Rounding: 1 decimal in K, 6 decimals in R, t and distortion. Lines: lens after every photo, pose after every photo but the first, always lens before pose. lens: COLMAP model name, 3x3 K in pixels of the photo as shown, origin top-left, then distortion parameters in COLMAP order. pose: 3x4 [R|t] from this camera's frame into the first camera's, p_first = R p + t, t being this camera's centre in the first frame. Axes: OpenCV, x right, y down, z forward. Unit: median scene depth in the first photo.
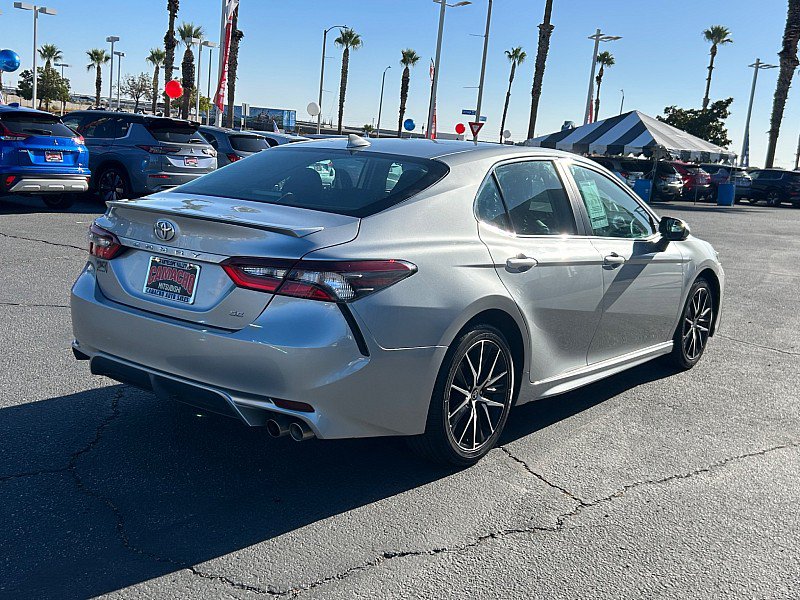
lens RADIAL K [[924.4, 0, 400.0], [0, 924.4, 300.0], [0, 0, 1]] dist [0.006755, 0.003402]
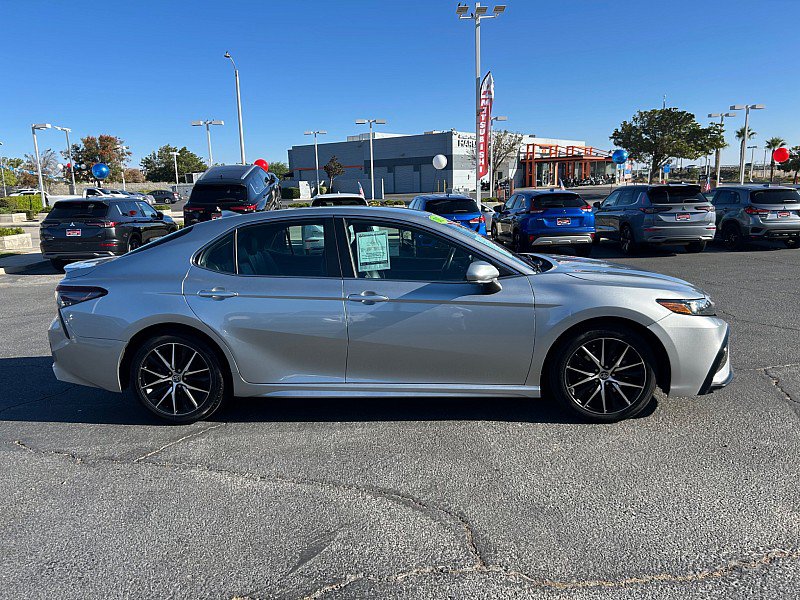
lens RADIAL K [[627.5, 0, 400.0], [0, 627.5, 300.0], [0, 0, 1]] dist [0.003249, 0.001838]
pose [[0.503552, 0.046118, -0.862733, 0.383266], [-0.068780, 0.997545, 0.013179, -0.022013], [0.861223, 0.052703, 0.505487, 0.260623]]
